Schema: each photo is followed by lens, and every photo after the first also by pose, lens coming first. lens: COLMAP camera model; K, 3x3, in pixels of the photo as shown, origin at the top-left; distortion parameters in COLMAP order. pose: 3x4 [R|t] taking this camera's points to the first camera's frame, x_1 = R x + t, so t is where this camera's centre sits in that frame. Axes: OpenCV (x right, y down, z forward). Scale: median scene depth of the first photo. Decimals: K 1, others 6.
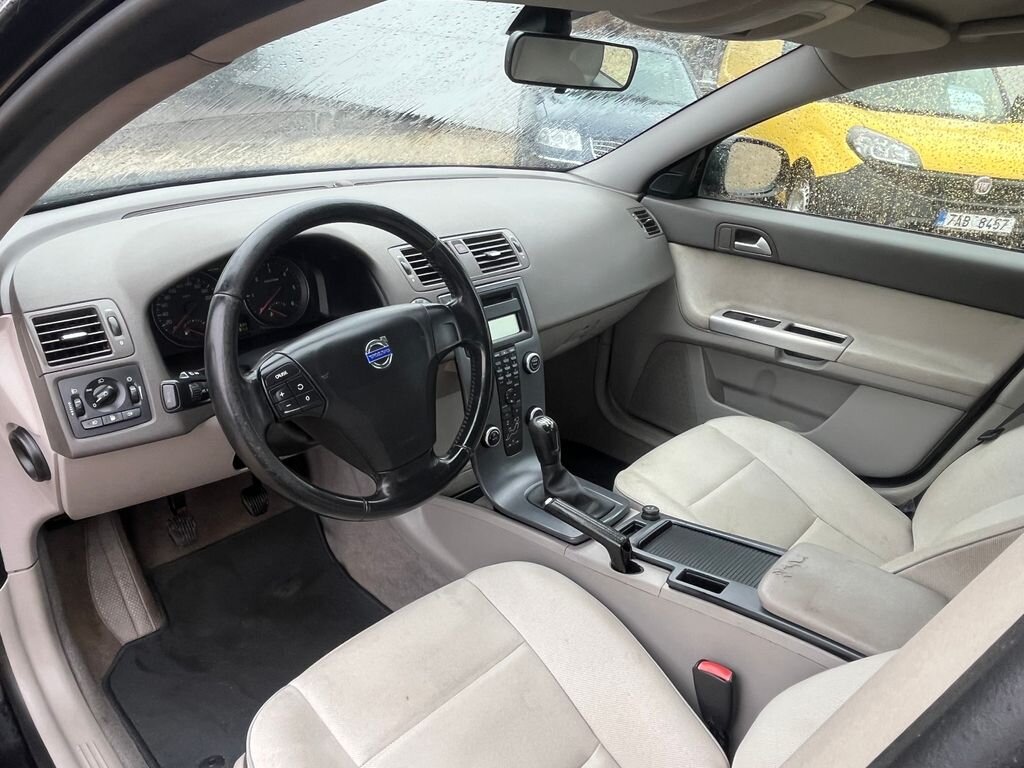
lens RADIAL K [[710.7, 0, 506.6], [0, 710.7, 375.6], [0, 0, 1]] dist [0.004103, -0.003813]
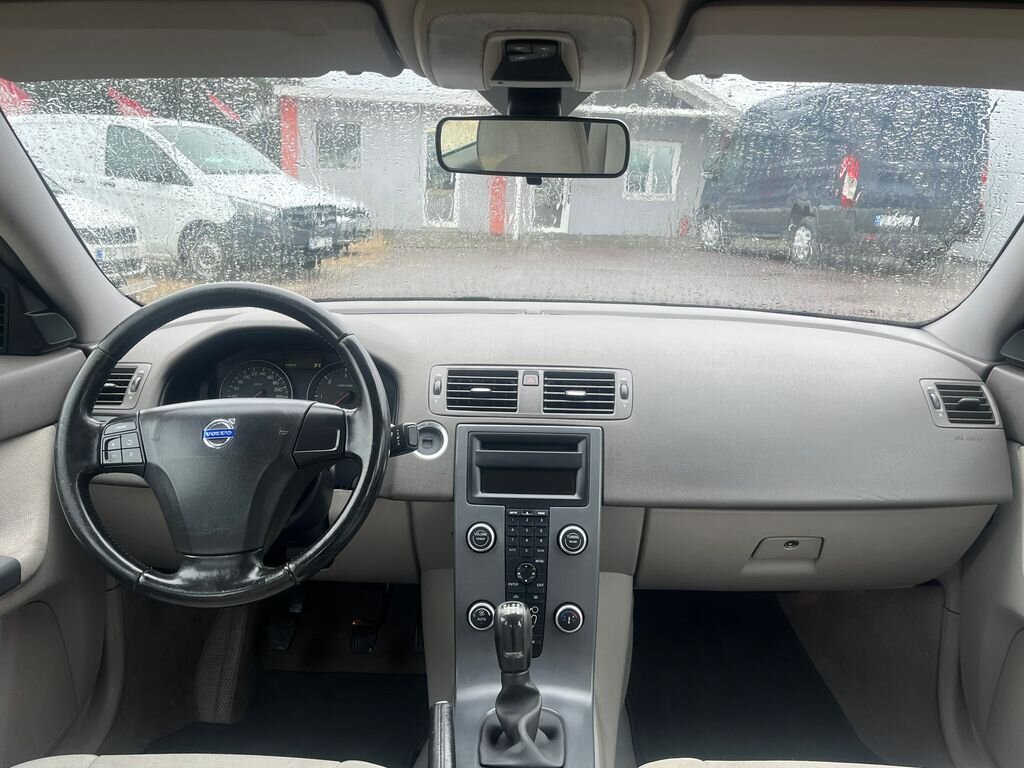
lens RADIAL K [[929.5, 0, 511.0], [0, 929.5, 385.1], [0, 0, 1]] dist [0.033579, 0.000000]
pose [[0.661532, 0.086708, -0.744887, 0.683145], [-0.281003, 0.949584, -0.139022, -0.018243], [0.695279, 0.301283, 0.652546, 0.279143]]
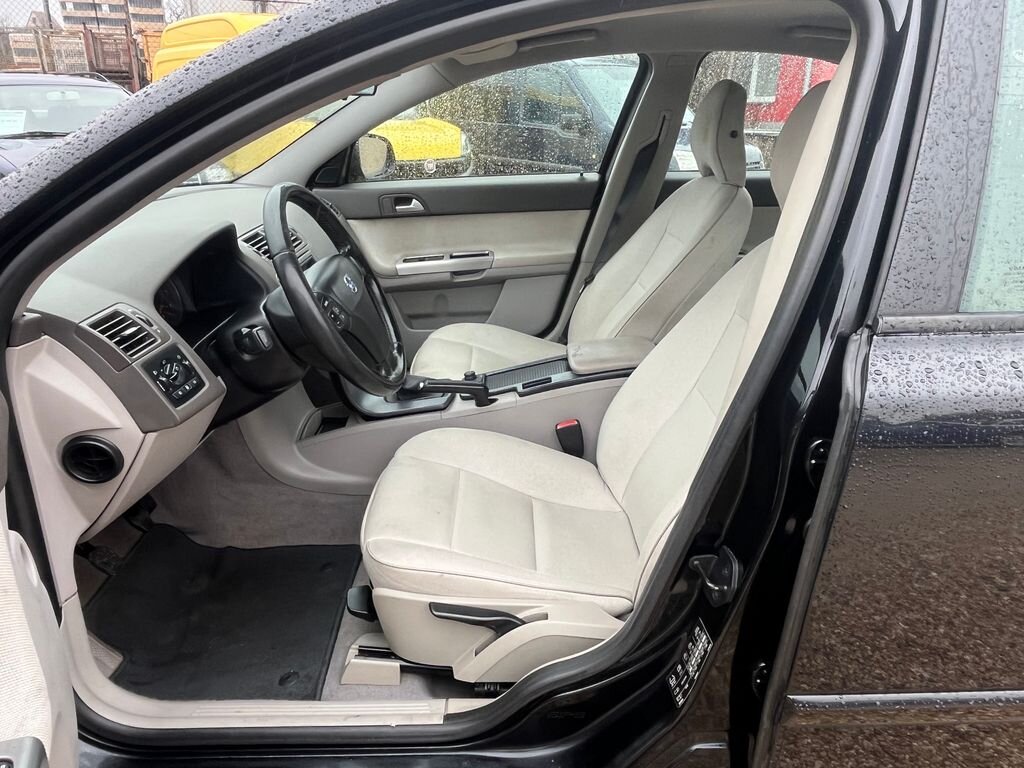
lens RADIAL K [[710.7, 0, 501.7], [0, 710.7, 382.0], [0, 0, 1]] dist [0.004103, -0.003813]
pose [[0.720156, -0.328561, 0.611083, -0.586809], [0.343503, 0.934086, 0.097415, 0.075840], [-0.602811, 0.139755, 0.785549, -0.172743]]
